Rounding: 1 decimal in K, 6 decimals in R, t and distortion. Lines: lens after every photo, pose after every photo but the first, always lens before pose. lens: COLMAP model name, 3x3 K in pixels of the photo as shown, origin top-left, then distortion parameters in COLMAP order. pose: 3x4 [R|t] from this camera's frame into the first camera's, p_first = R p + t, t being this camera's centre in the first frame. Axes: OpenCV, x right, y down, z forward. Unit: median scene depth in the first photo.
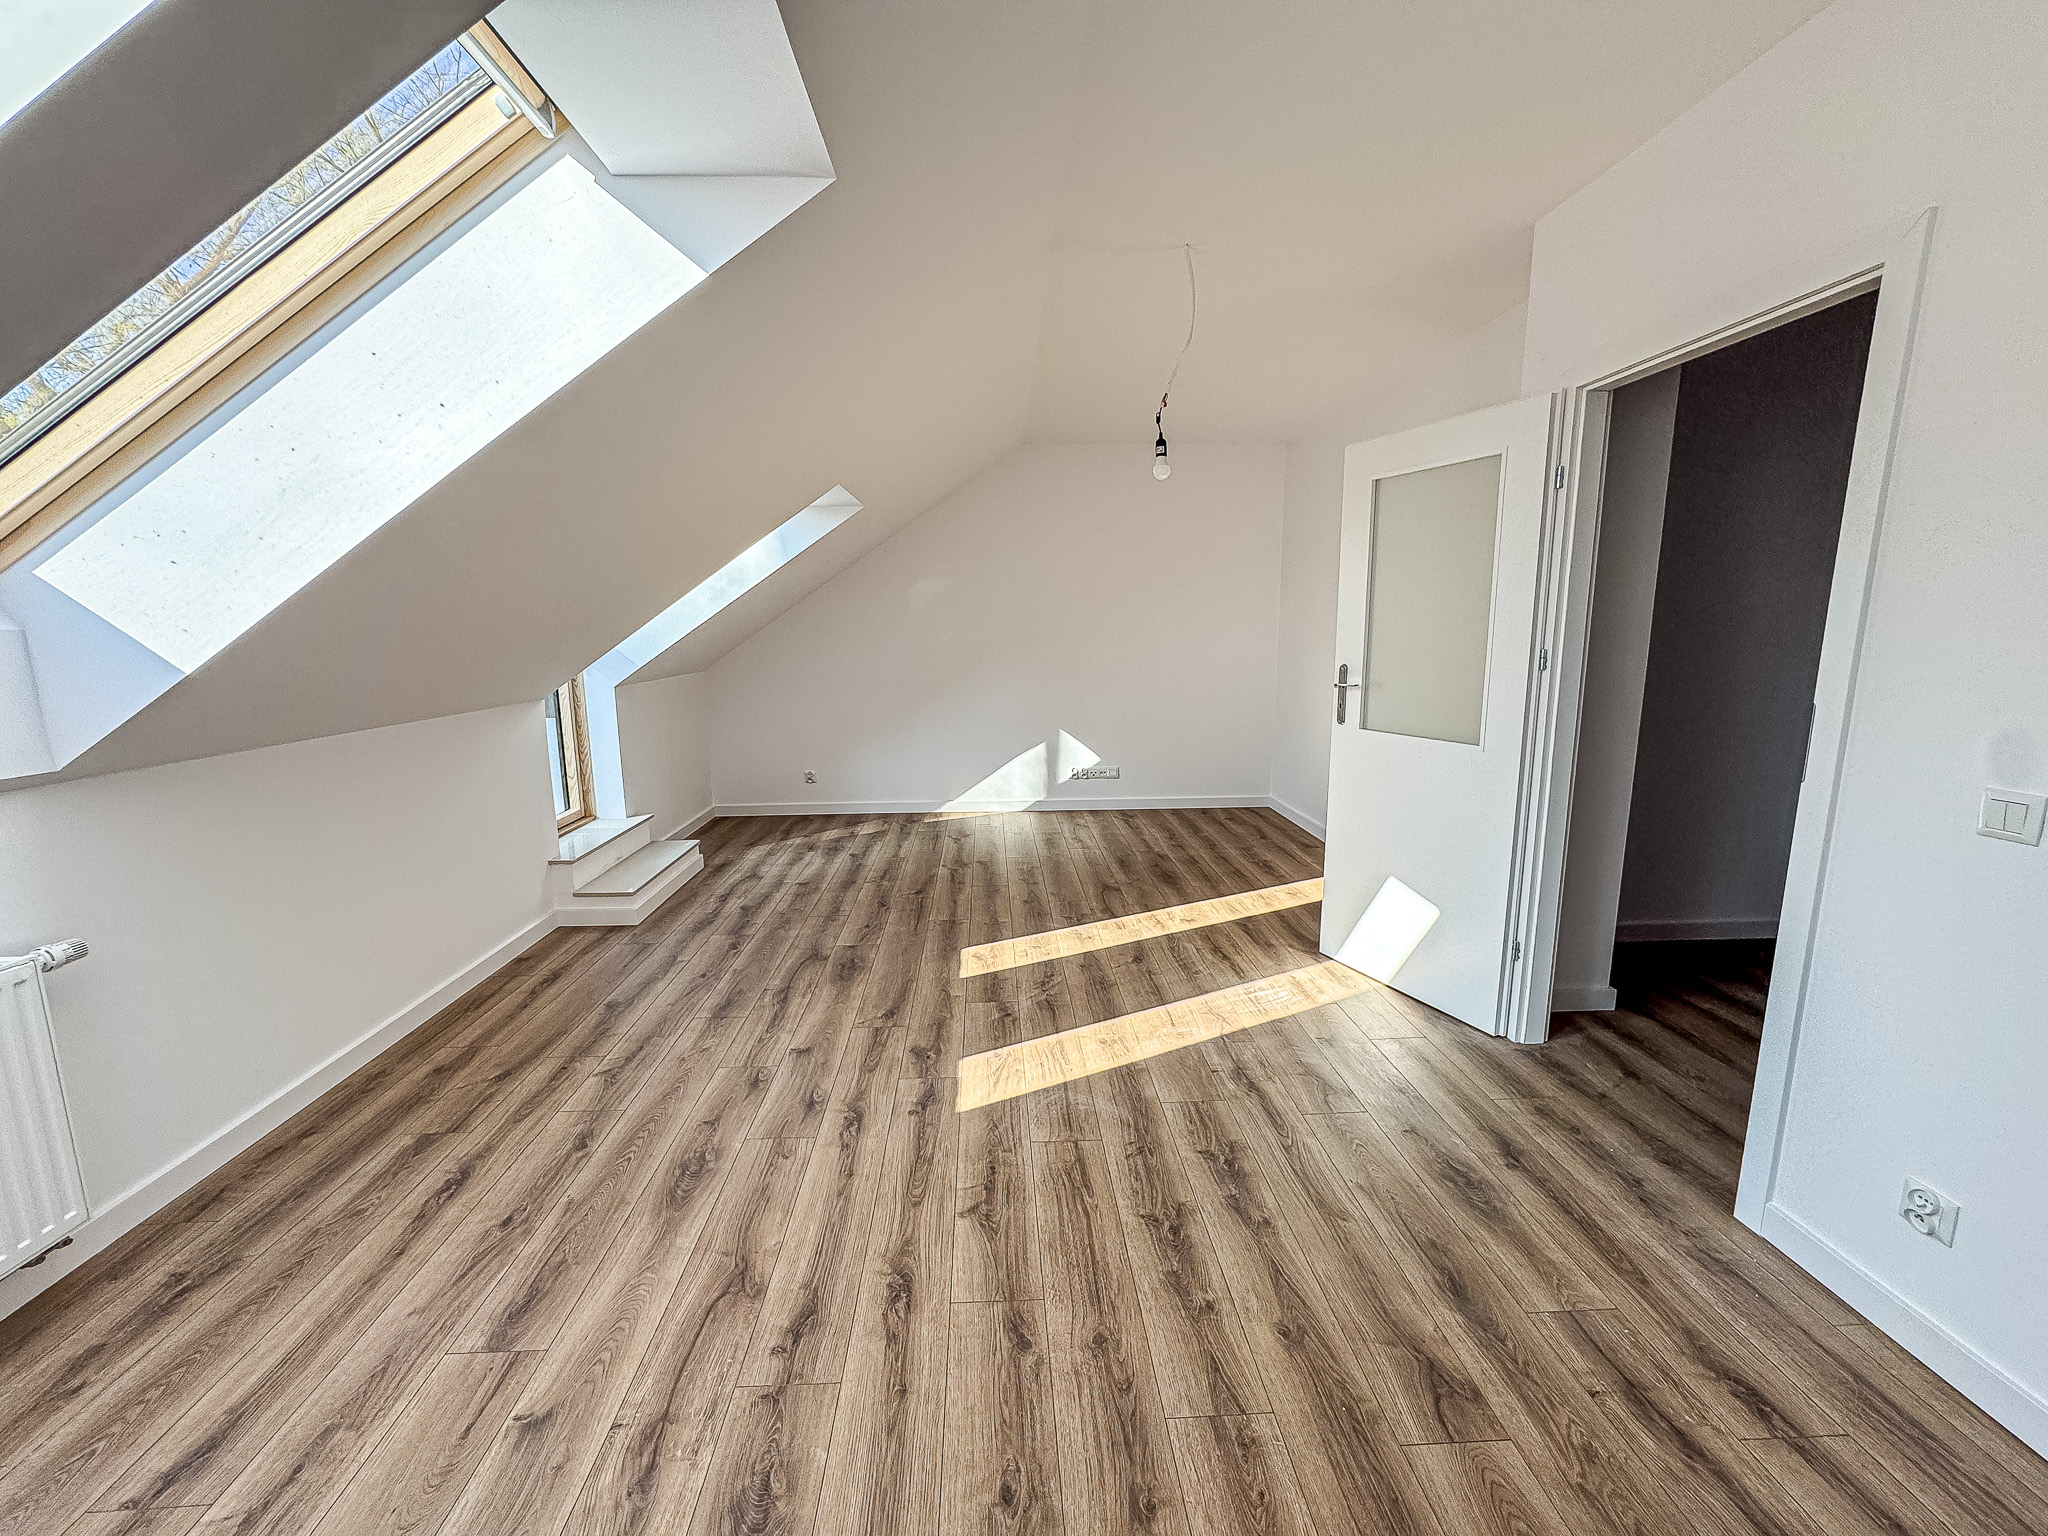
lens RADIAL K [[831.2, 0, 1022.8], [0, 831.2, 771.5], [0, 0, 1]] dist [-0.034941, 0.015208]
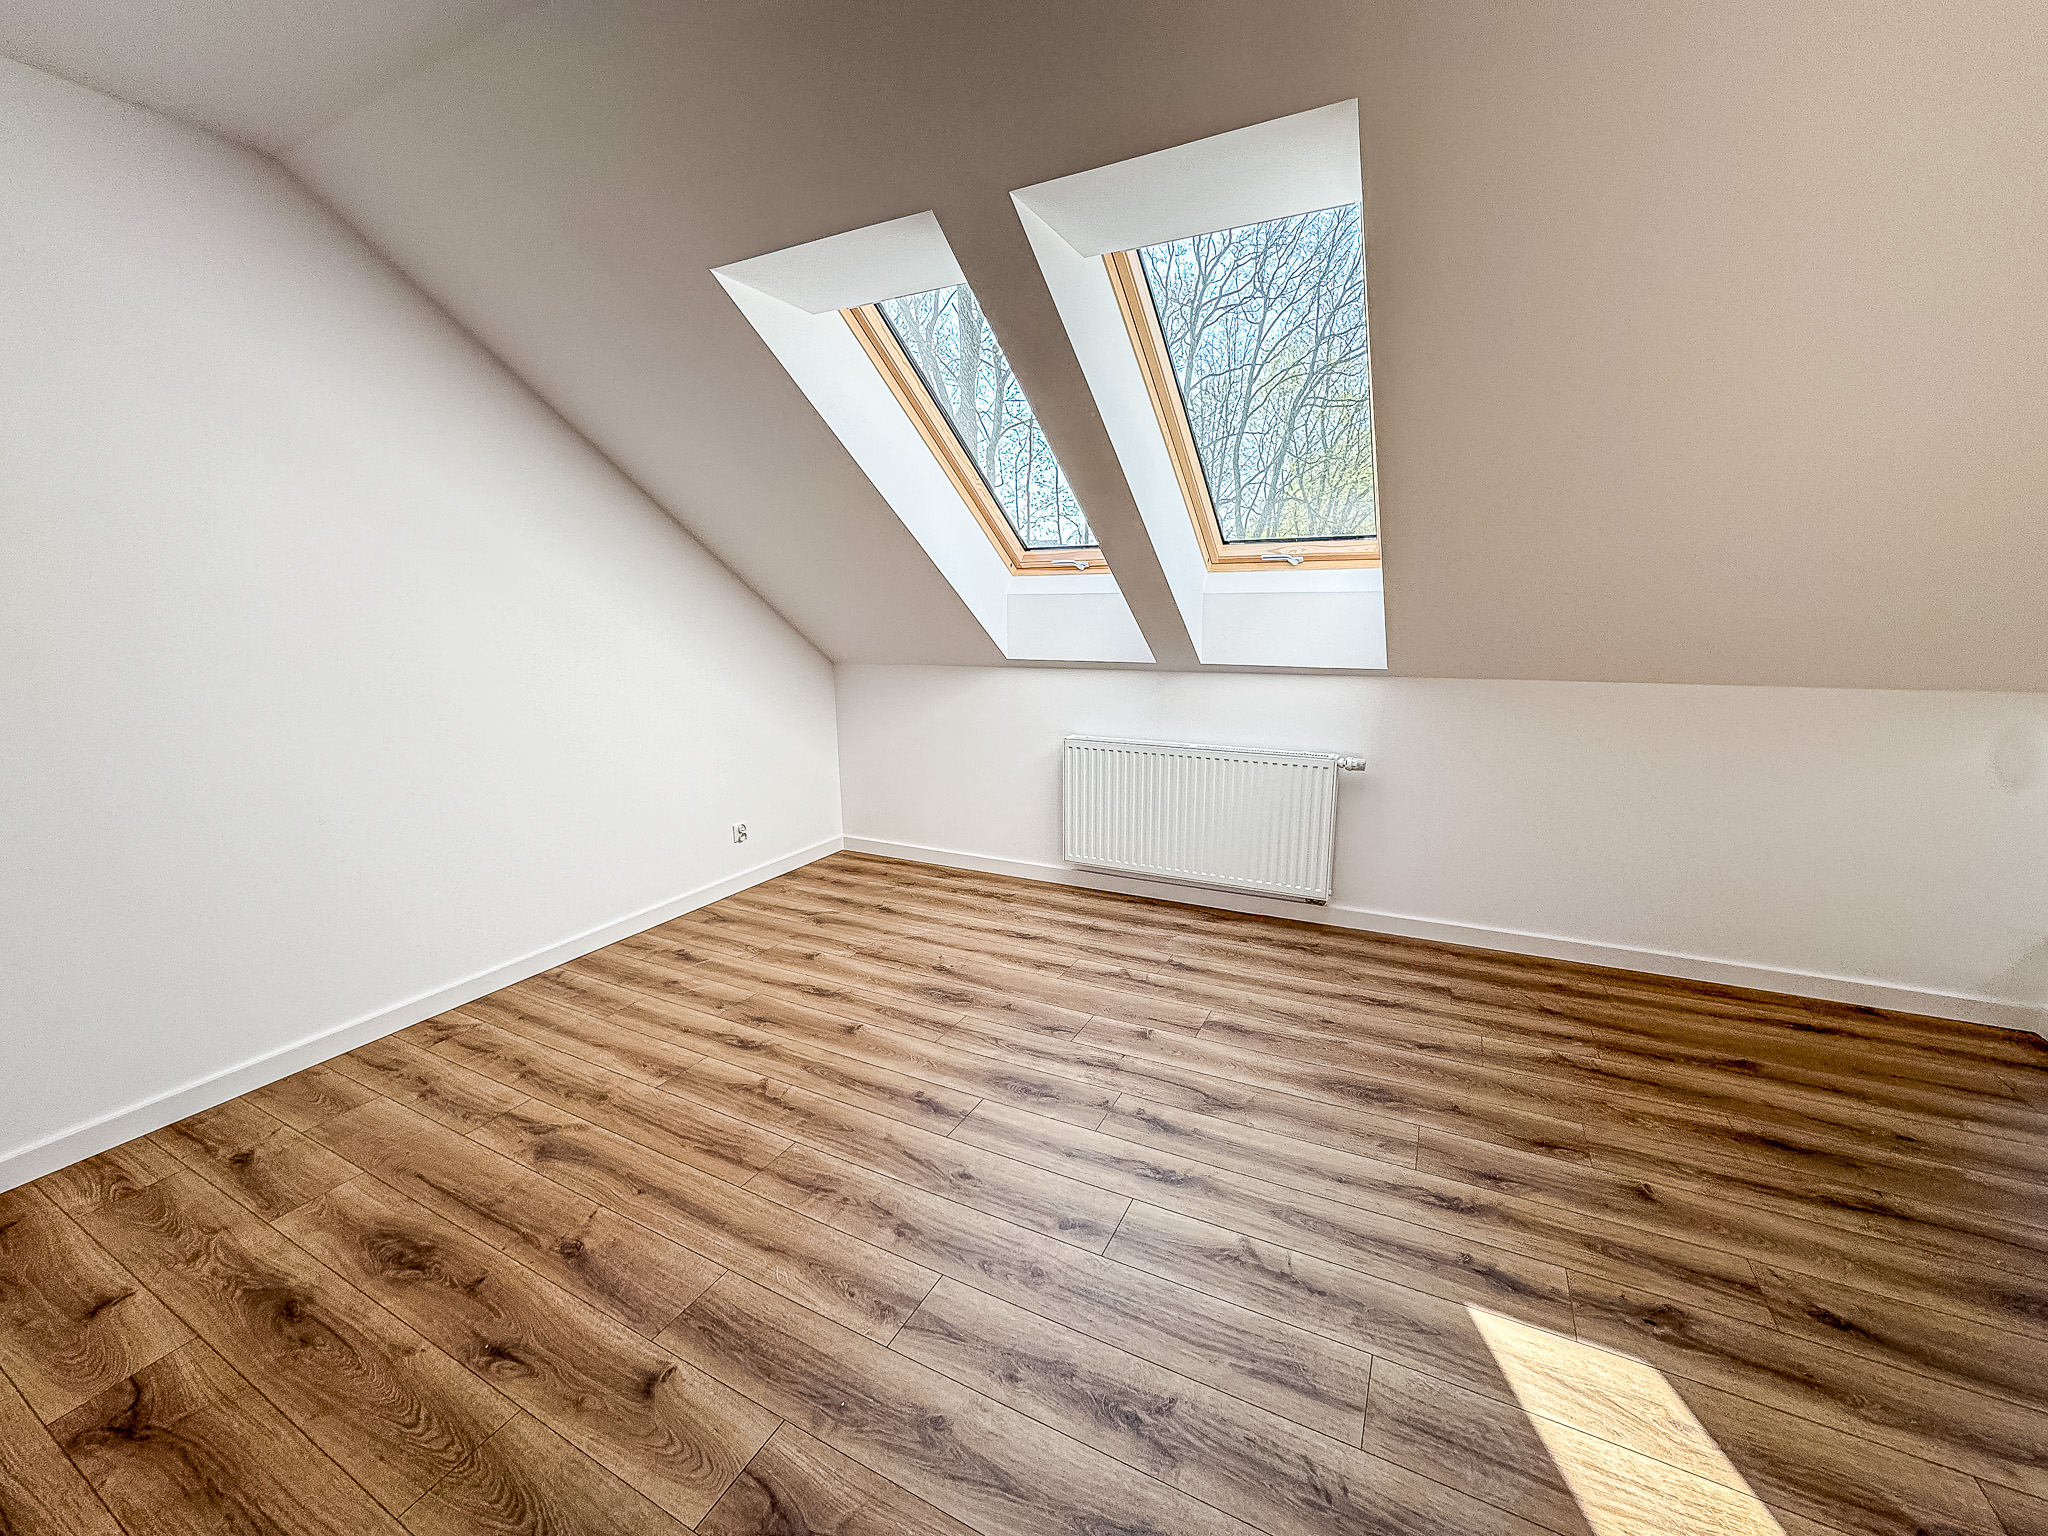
lens RADIAL K [[831.2, 0, 1022.8], [0, 831.2, 771.5], [0, 0, 1]] dist [-0.034941, 0.015208]
pose [[-0.501601, 0.189504, -0.844088, 0.525365], [-0.131795, 0.947583, 0.291059, -0.137950], [0.855001, 0.257243, -0.450333, 0.774832]]
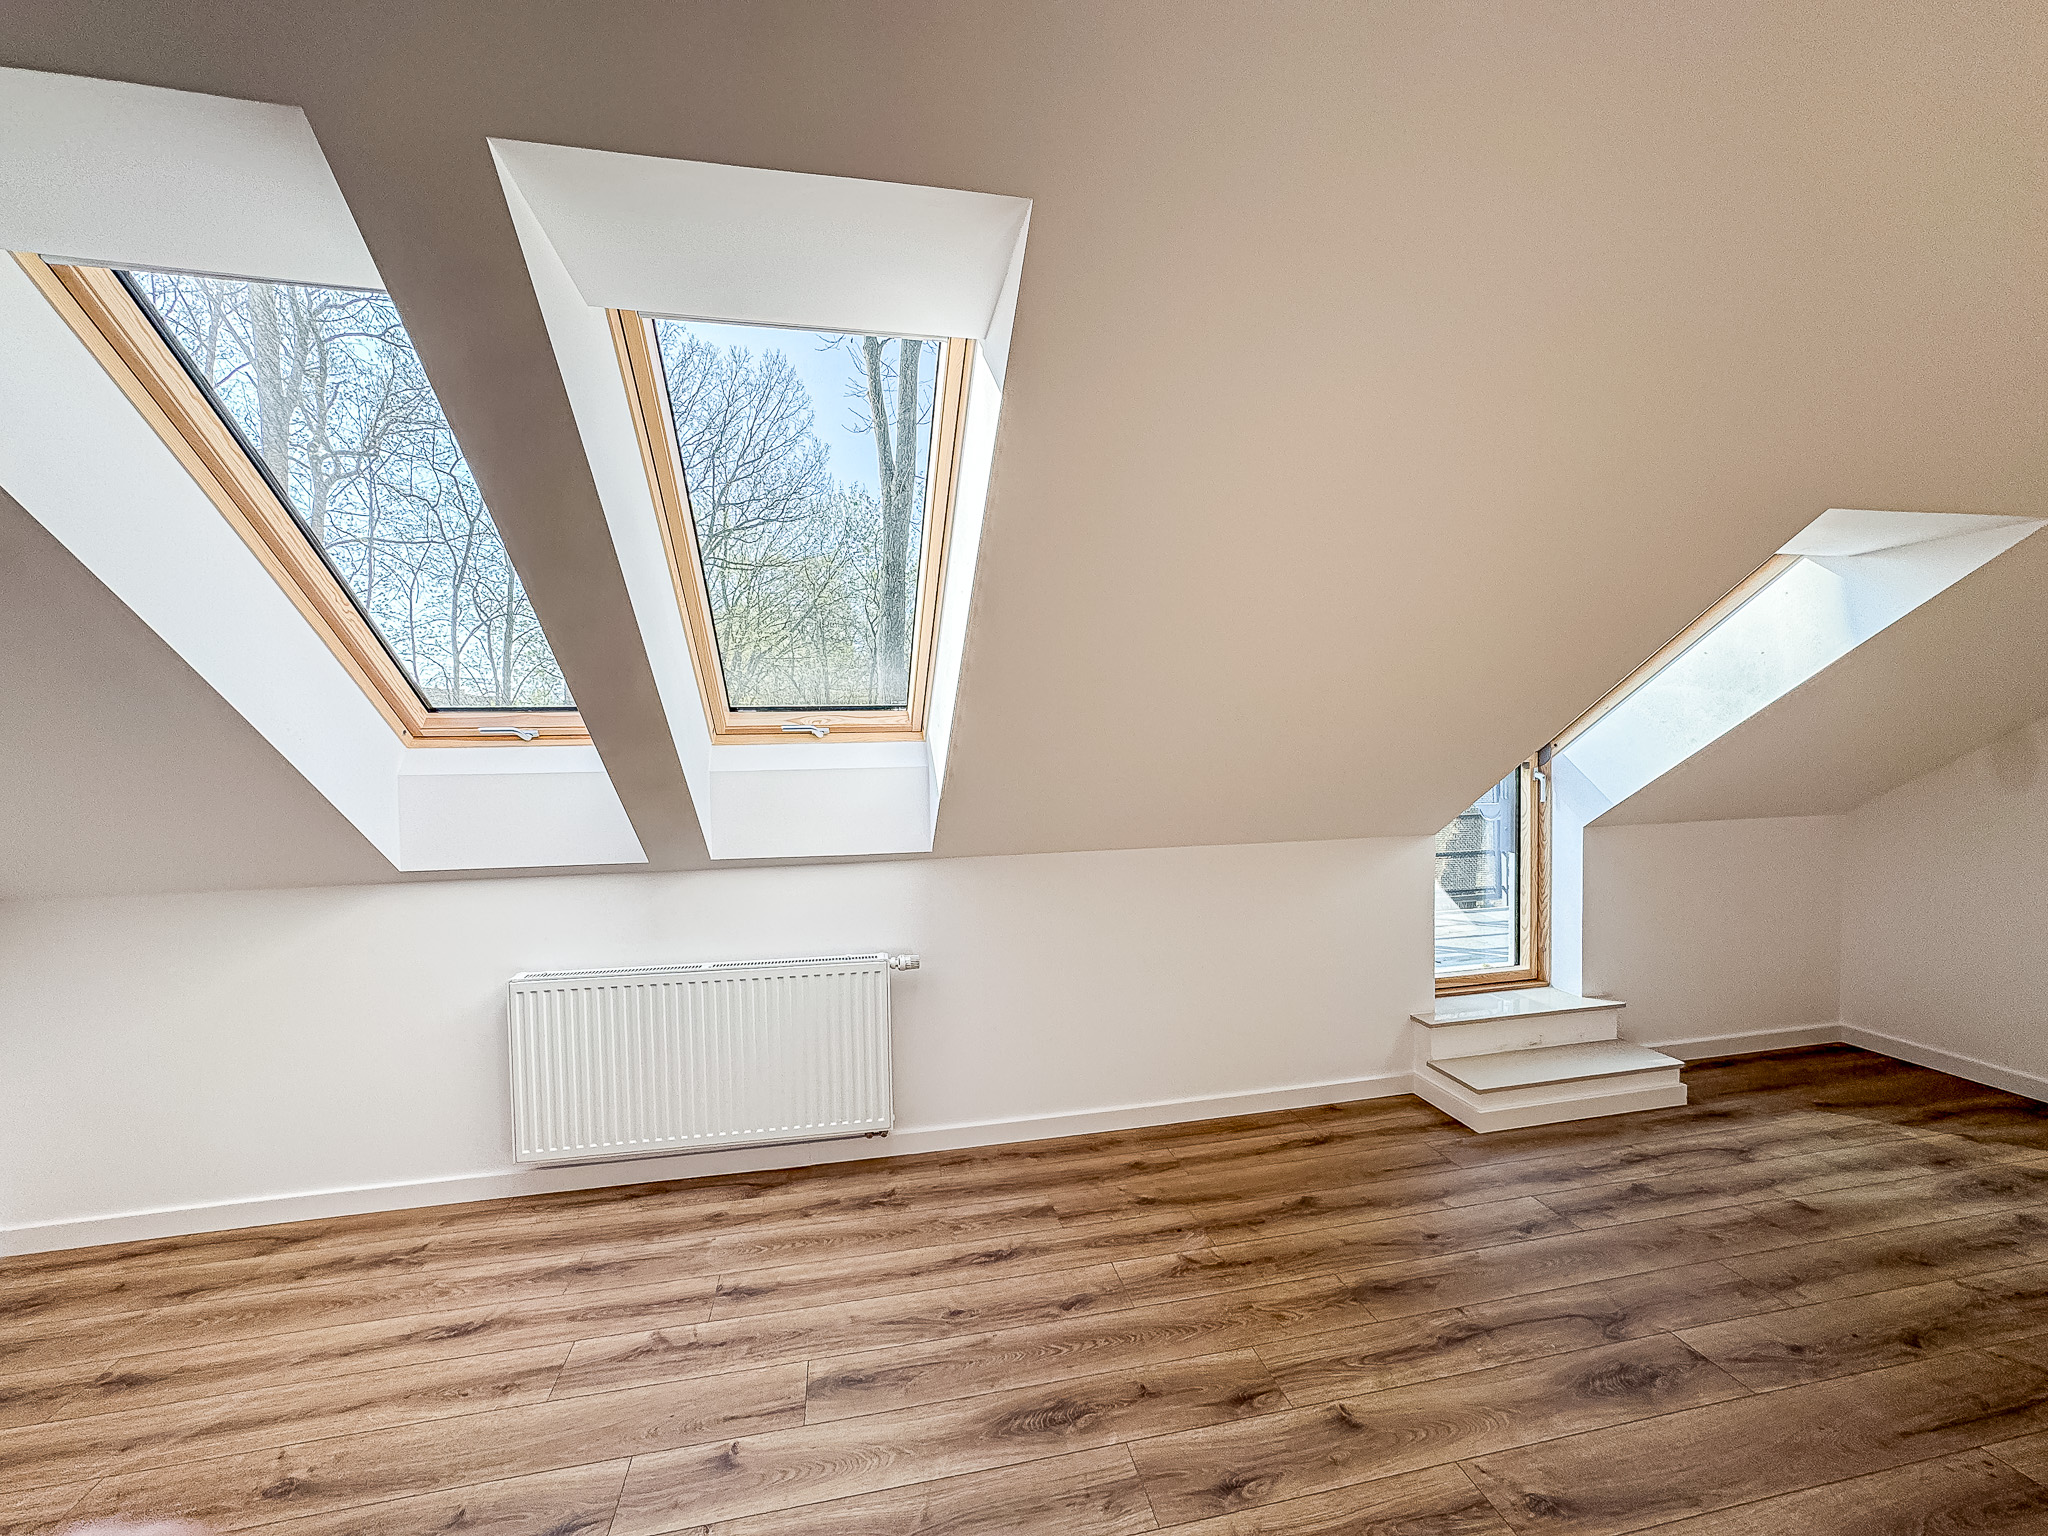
lens RADIAL K [[831.2, 0, 1022.8], [0, 831.2, 771.5], [0, 0, 1]] dist [-0.034941, 0.015208]
pose [[0.158445, 0.041295, -0.986504, 0.310485], [-0.157289, 0.987422, 0.016070, -0.139324], [0.974759, 0.152620, 0.162947, 0.573300]]
